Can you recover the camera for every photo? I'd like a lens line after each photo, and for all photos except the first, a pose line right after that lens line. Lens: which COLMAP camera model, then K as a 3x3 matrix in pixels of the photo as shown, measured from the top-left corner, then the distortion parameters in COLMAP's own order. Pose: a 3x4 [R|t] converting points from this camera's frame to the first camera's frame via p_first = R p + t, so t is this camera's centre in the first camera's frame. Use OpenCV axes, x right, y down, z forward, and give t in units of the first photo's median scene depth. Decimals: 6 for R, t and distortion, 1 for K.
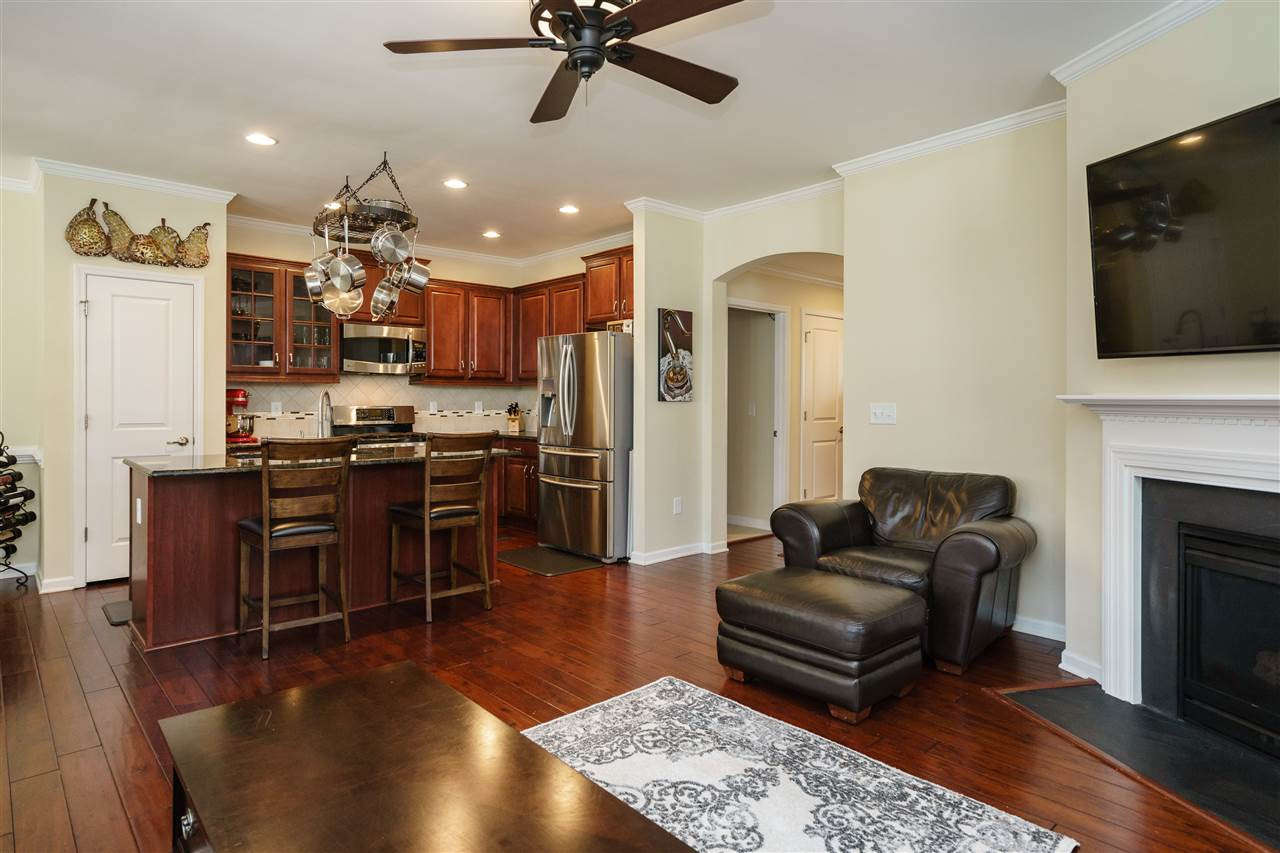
lens RADIAL K [[731.7, 0, 642.1], [0, 731.7, 400.1], [0, 0, 1]] dist [0.008791, -0.000411]
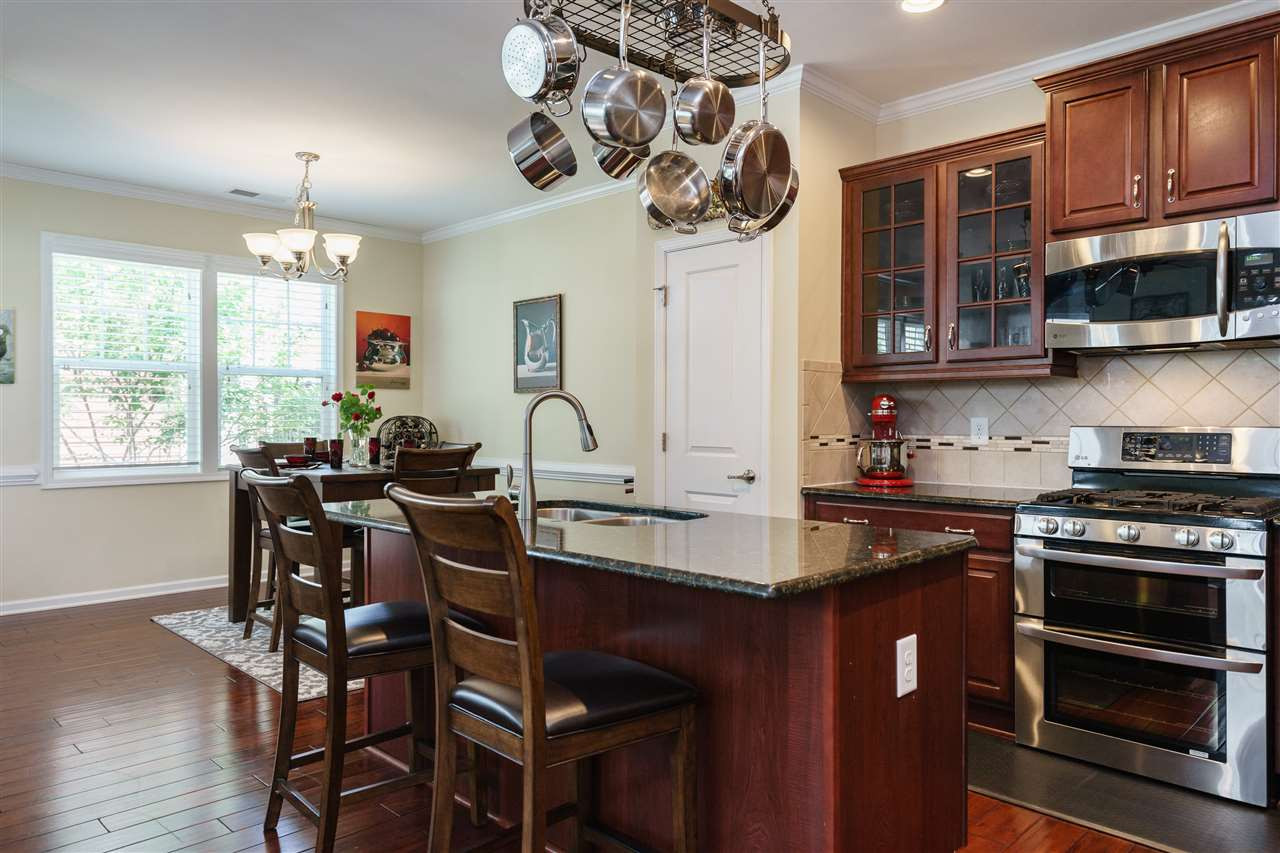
lens RADIAL K [[868.9, 0, 637.6], [0, 868.9, 422.6], [0, 0, 1]] dist [0.008230, 0.004583]
pose [[0.029179, 0.003560, -0.999568, 0.131723], [-0.000072, 0.999994, 0.003559, 0.004786], [0.999574, -0.000032, 0.029179, 0.758623]]
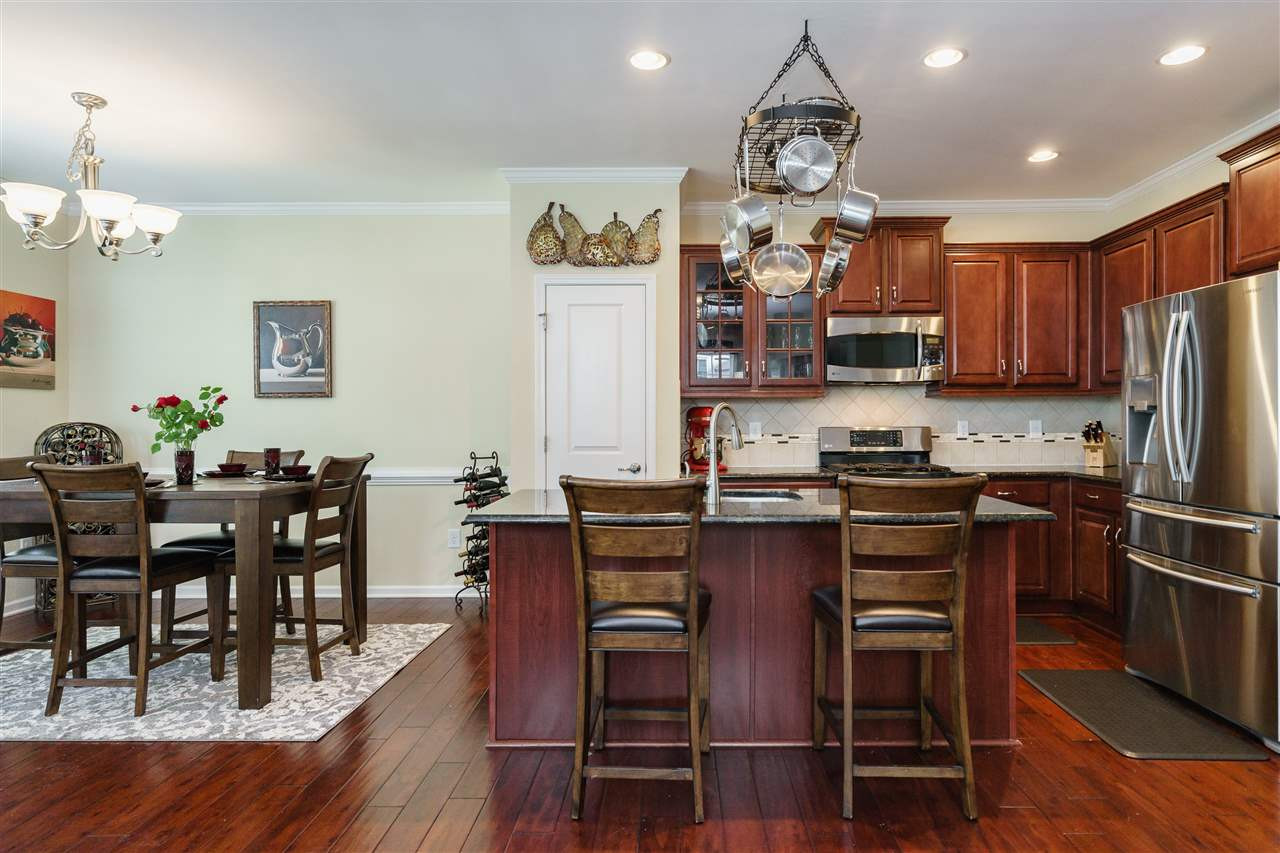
lens RADIAL K [[731.7, 0, 671.3], [0, 731.7, 421.8], [0, 0, 1]] dist [0.008791, -0.000411]
pose [[0.725869, -0.003158, -0.687826, -0.003480], [0.004626, 0.999989, 0.000291, 0.001960], [0.687817, -0.003393, 0.725876, 0.351719]]
